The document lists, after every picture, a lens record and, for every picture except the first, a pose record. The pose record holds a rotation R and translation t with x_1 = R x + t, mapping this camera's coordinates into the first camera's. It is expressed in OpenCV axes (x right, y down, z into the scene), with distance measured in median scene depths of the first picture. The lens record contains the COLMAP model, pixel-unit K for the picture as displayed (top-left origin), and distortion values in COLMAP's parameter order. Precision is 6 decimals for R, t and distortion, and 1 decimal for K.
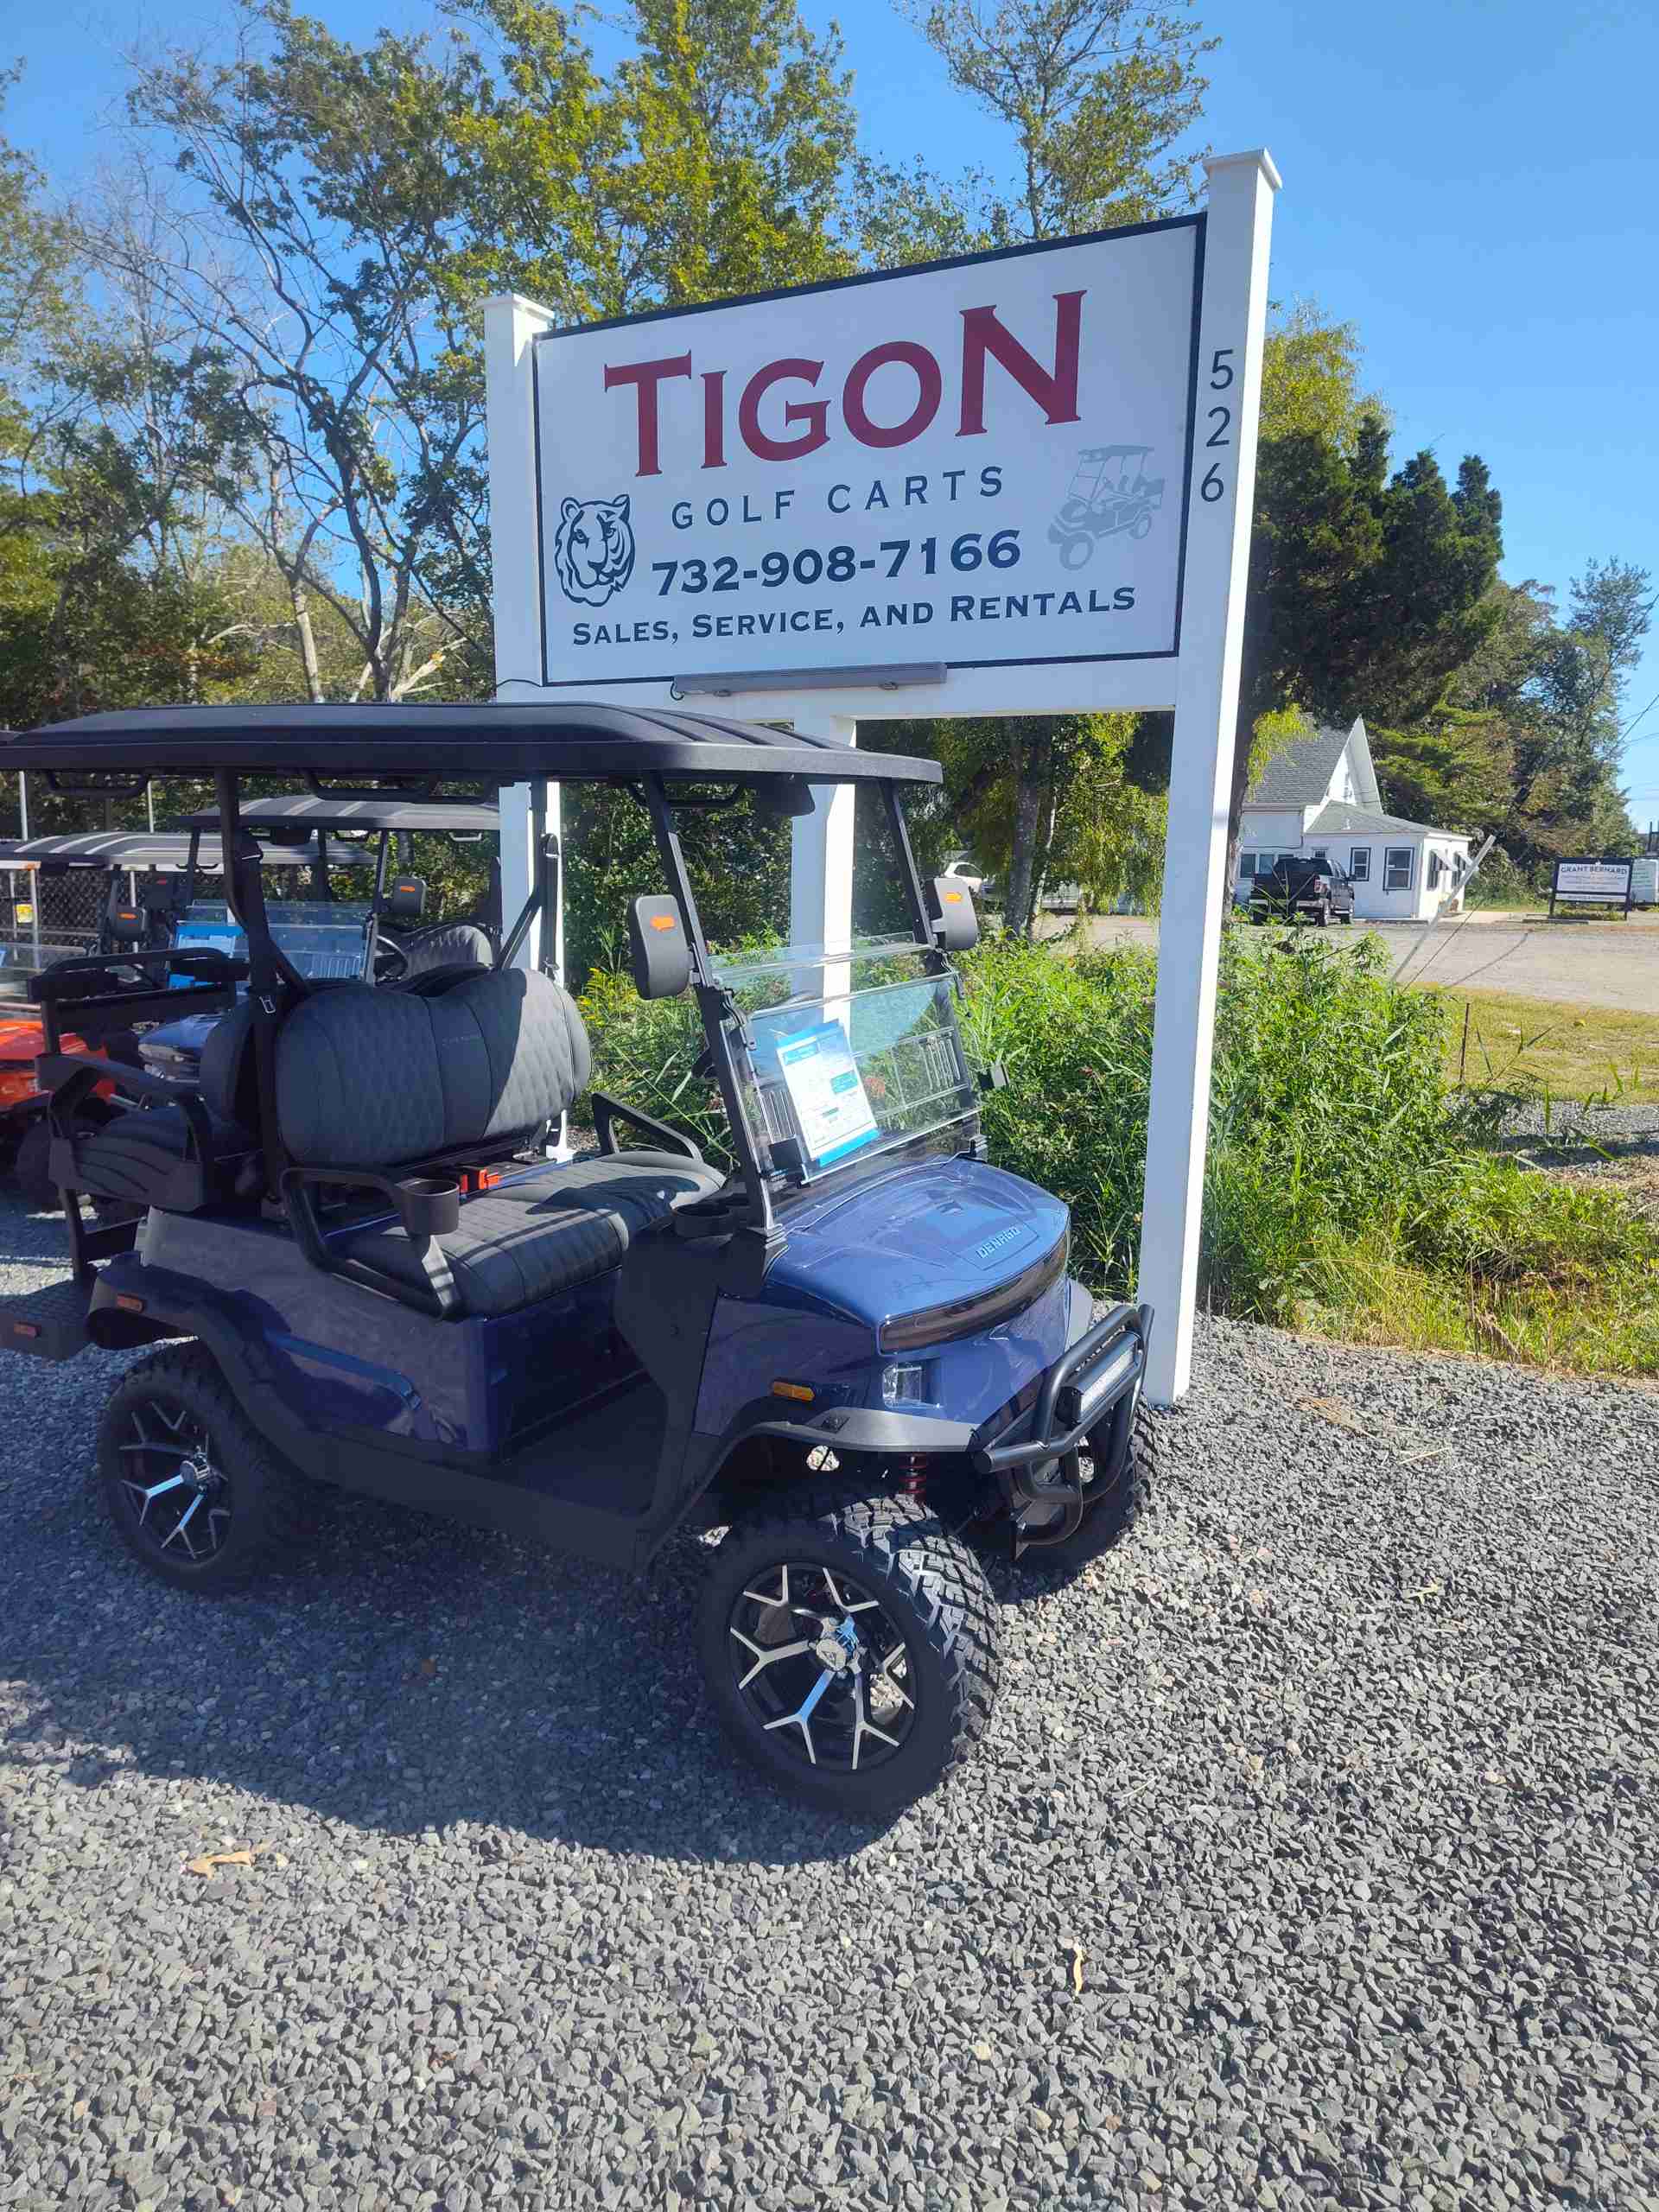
lens RADIAL K [[1497.2, 0, 829.7], [0, 1497.2, 1106.0], [0, 0, 1]] dist [0.051373, -0.064258]
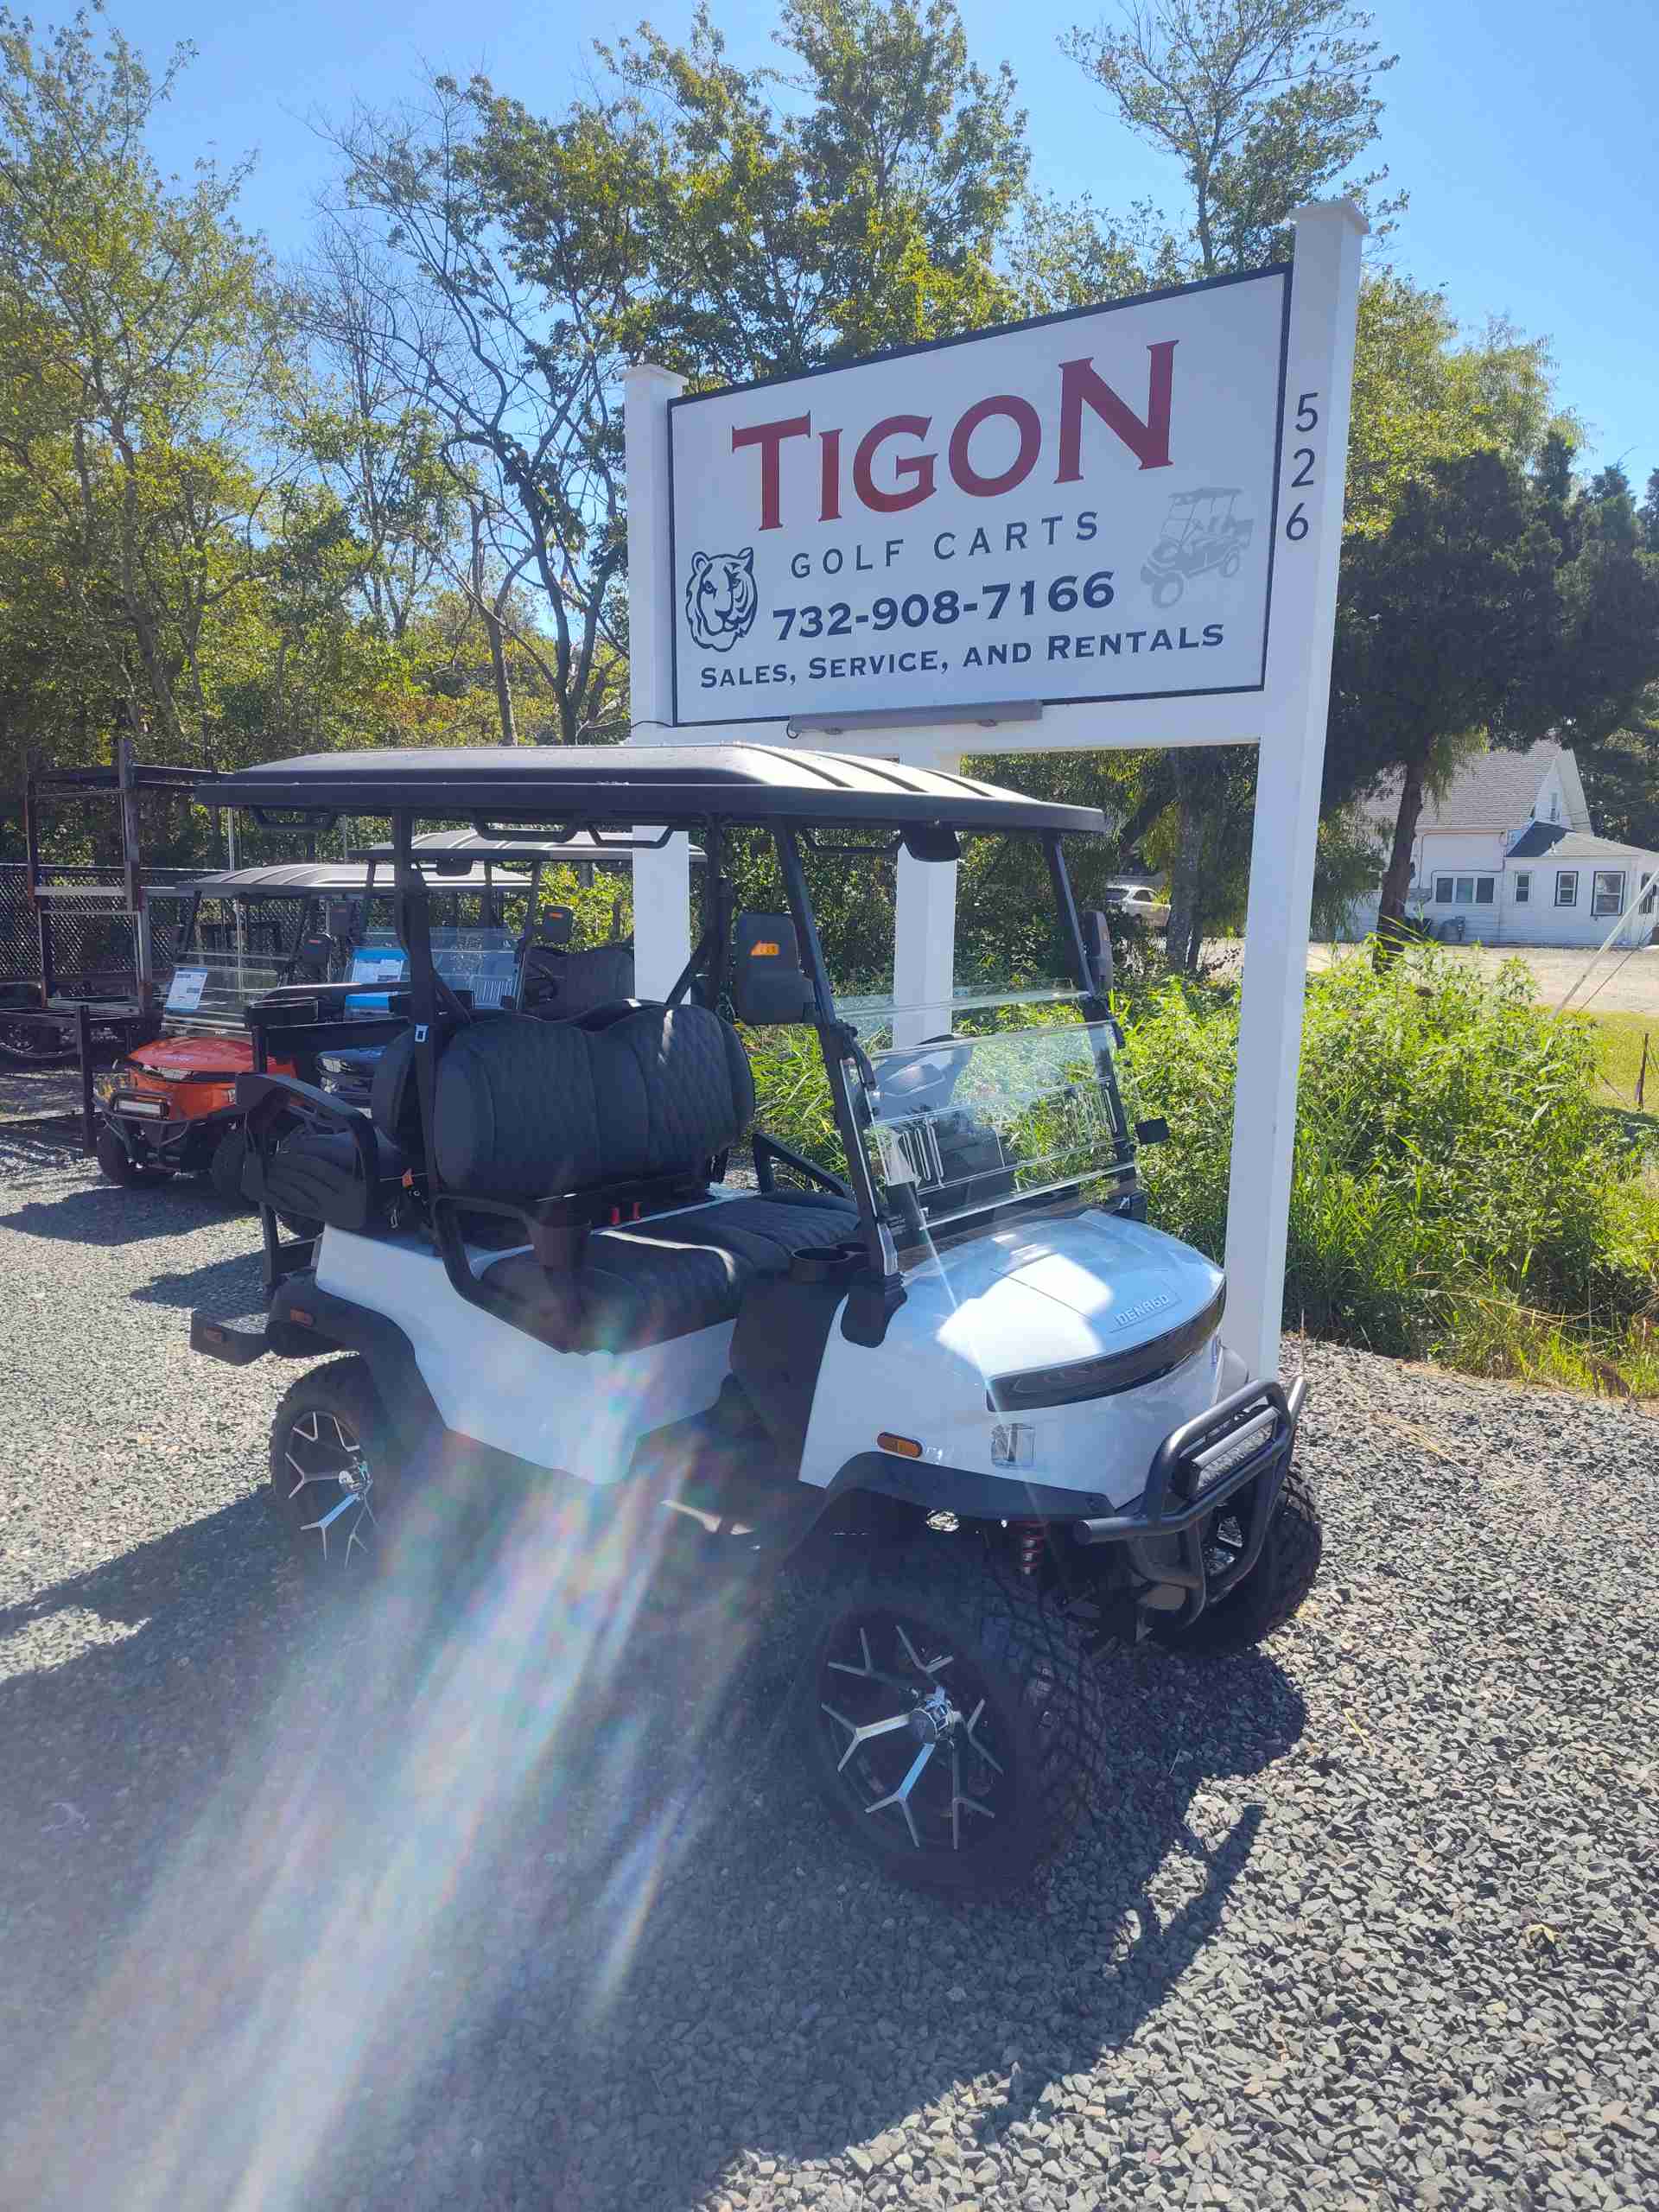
lens RADIAL K [[1494.9, 0, 825.7], [0, 1494.9, 1108.7], [0, 0, 1]] dist [0.043804, -0.055455]
pose [[0.992099, 0.015790, -0.124461, 0.057451], [-0.017629, 0.999751, -0.013683, 0.004334], [0.124214, 0.015769, 0.992130, -0.039914]]
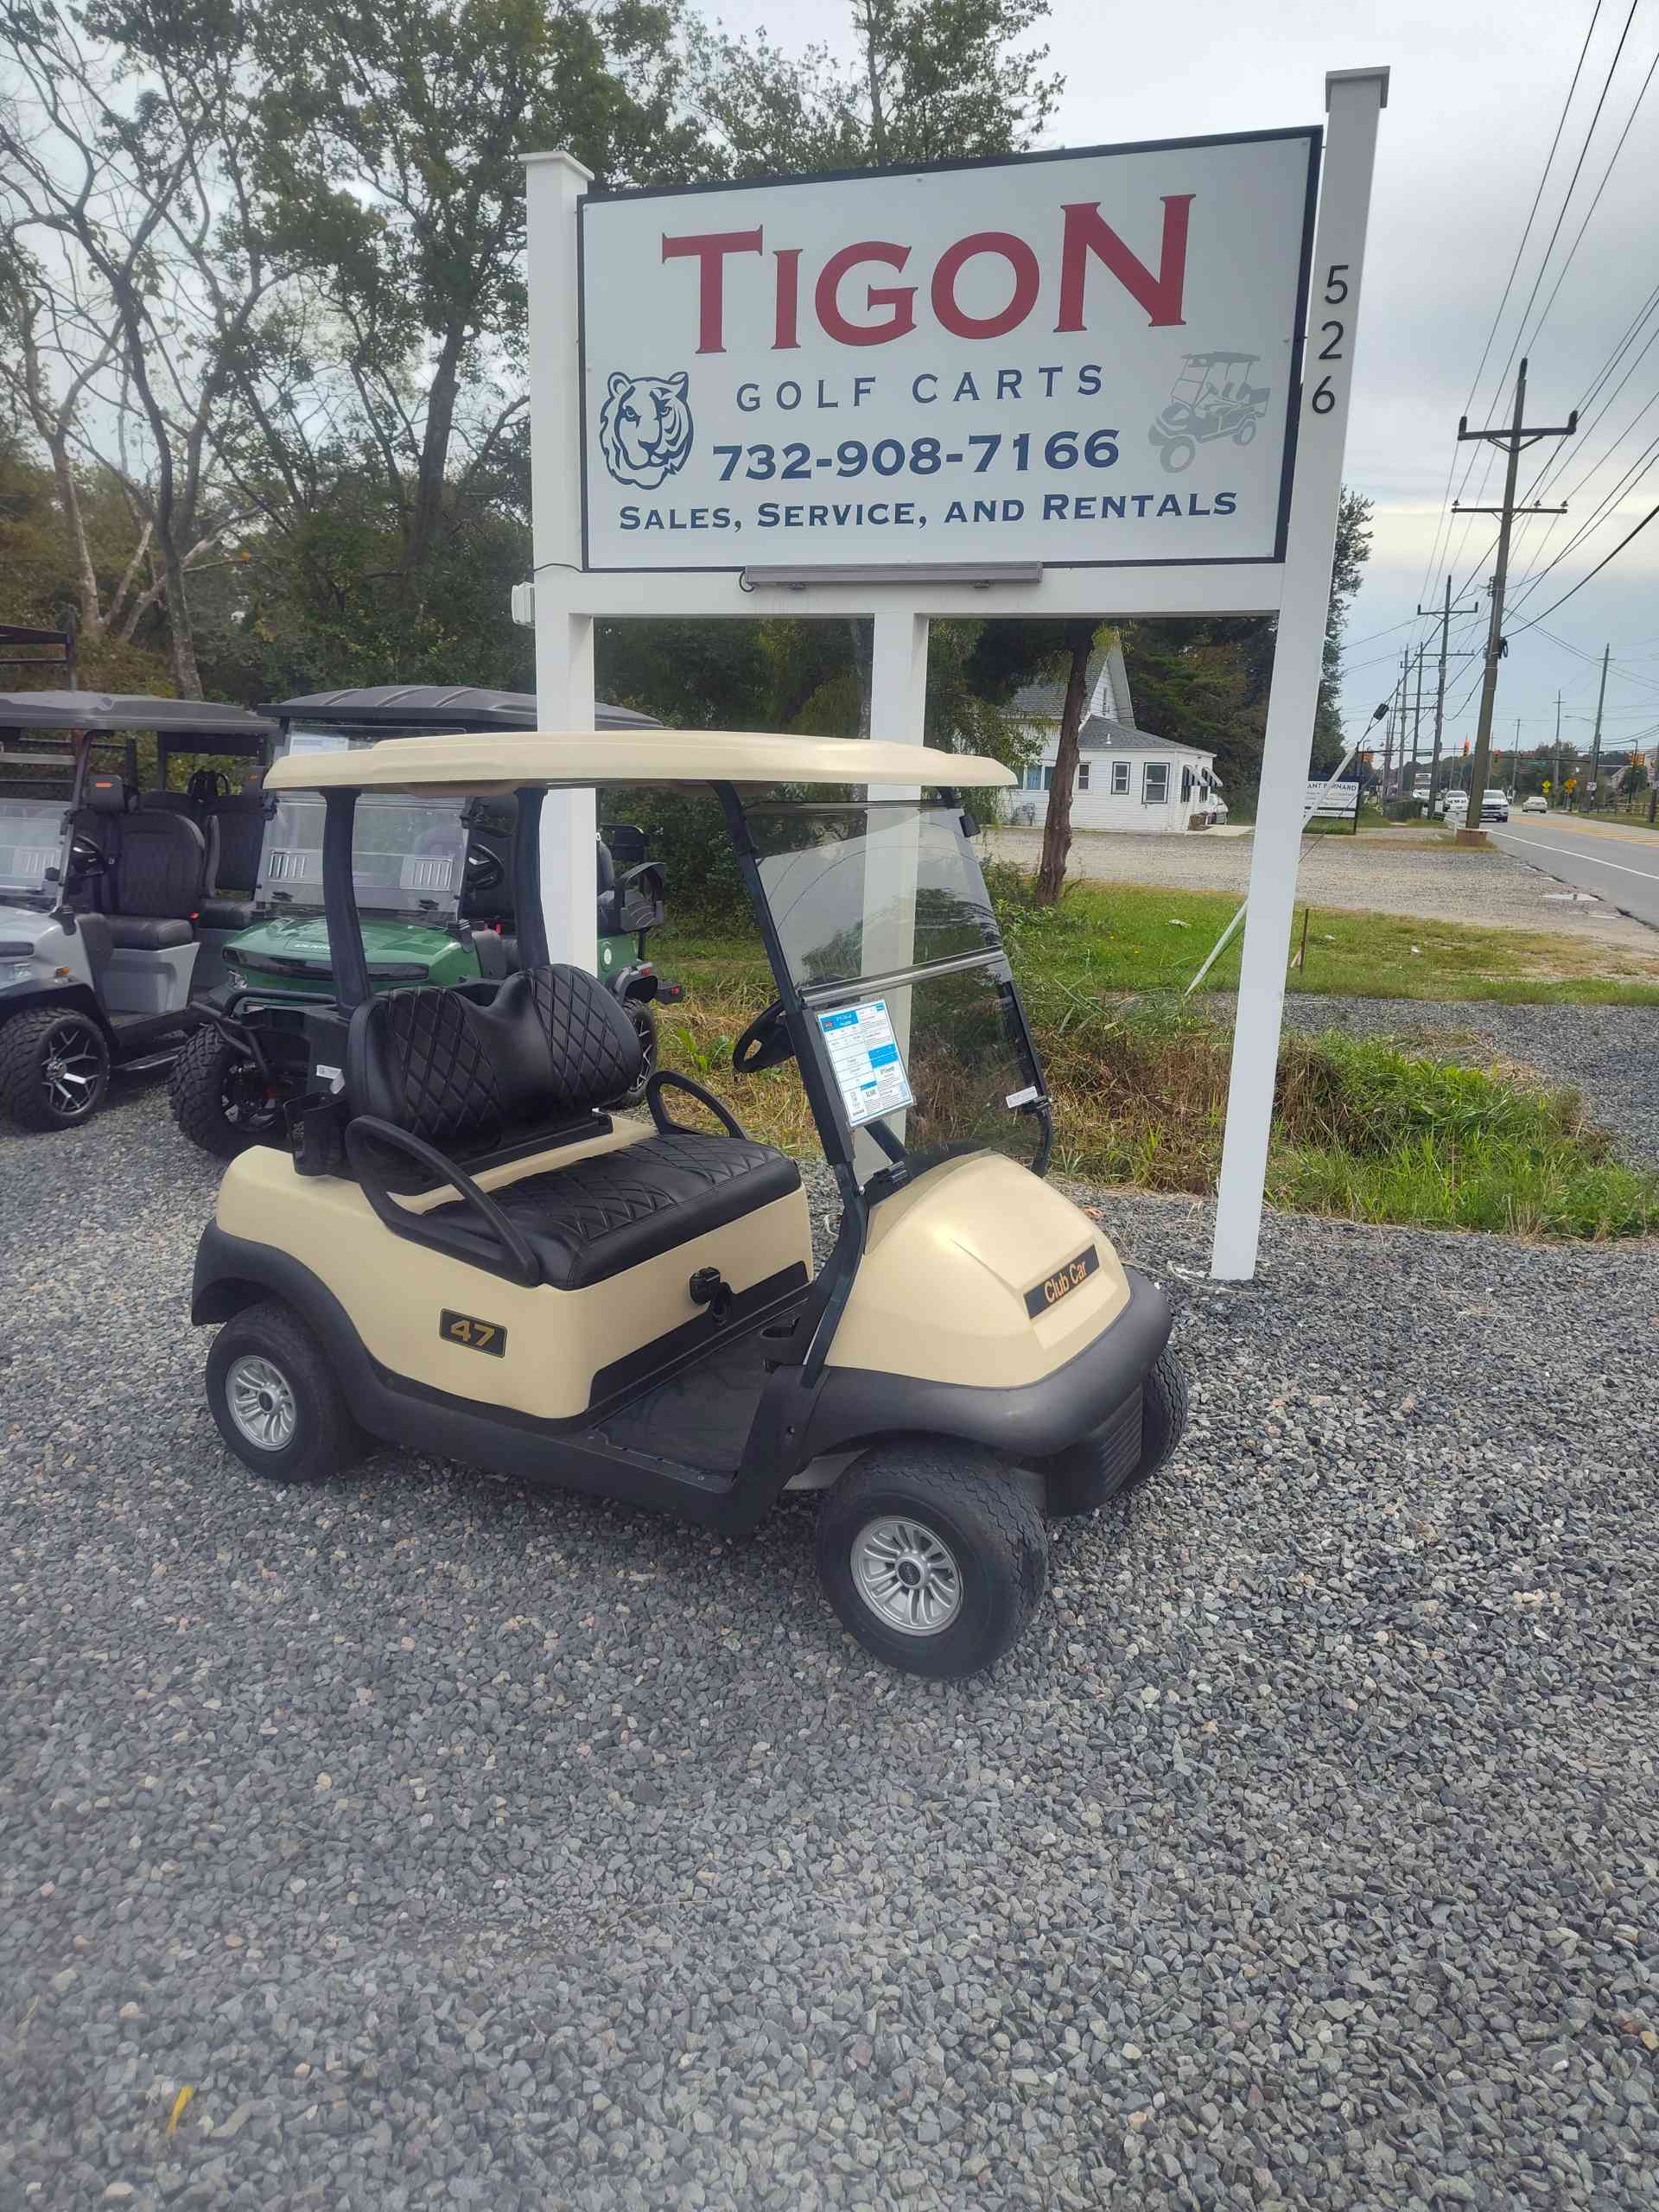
lens RADIAL K [[1497.2, 0, 829.7], [0, 1497.2, 1106.0], [0, 0, 1]] dist [0.051373, -0.064258]
pose [[0.985882, -0.023823, 0.165735, -0.219725], [0.014105, 0.998125, 0.059565, 0.007591], [-0.166844, -0.056386, 0.984370, 0.005737]]
